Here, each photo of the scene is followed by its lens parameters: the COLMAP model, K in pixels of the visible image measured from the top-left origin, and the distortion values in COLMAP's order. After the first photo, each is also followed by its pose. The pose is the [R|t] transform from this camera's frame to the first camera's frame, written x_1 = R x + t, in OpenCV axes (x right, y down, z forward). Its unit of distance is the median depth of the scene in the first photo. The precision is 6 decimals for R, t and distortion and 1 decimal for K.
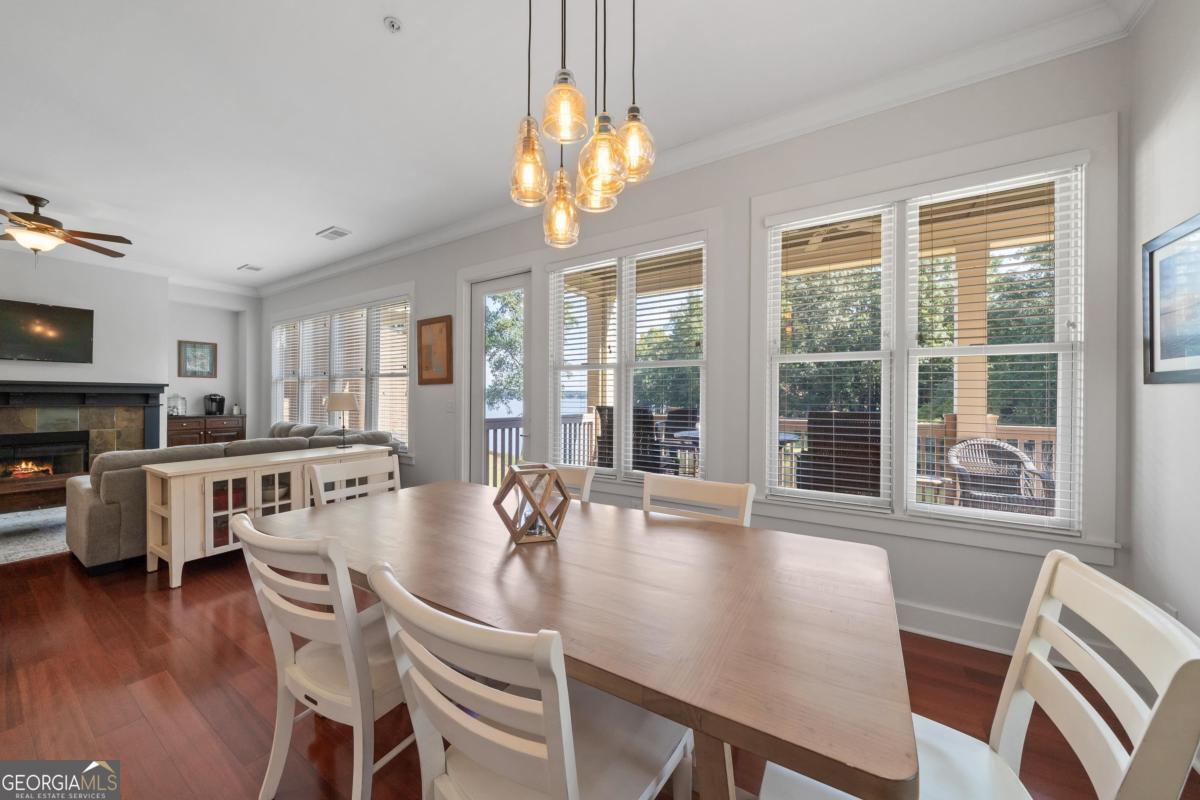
lens RADIAL K [[421.5, 0, 596.2], [0, 421.5, 397.6], [0, 0, 1]] dist [-0.001759, -0.000759]
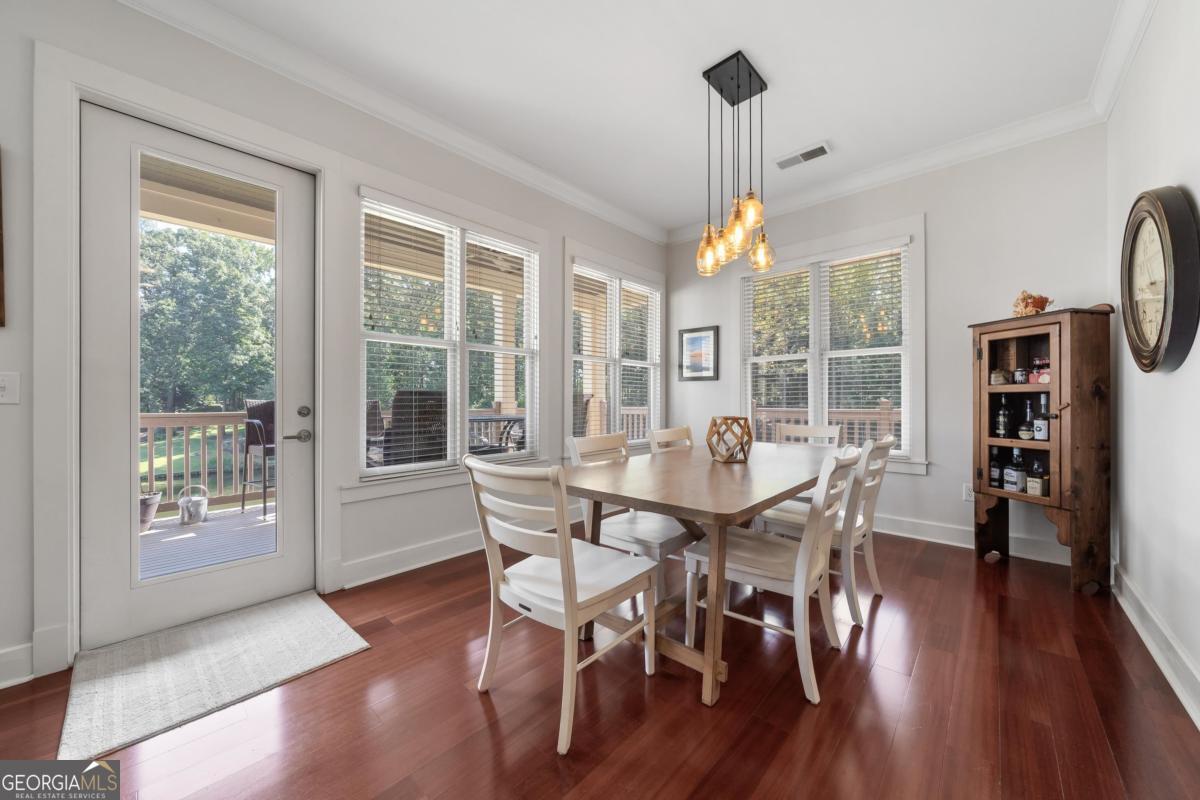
lens RADIAL K [[424.0, 0, 592.3], [0, 424.0, 401.8], [0, 0, 1]] dist [-0.005748, 0.000711]
pose [[0.178864, -0.006419, 0.983853, -0.498752], [0.004961, 0.999972, 0.005622, 0.027288], [-0.983861, 0.003875, 0.178891, 0.340008]]
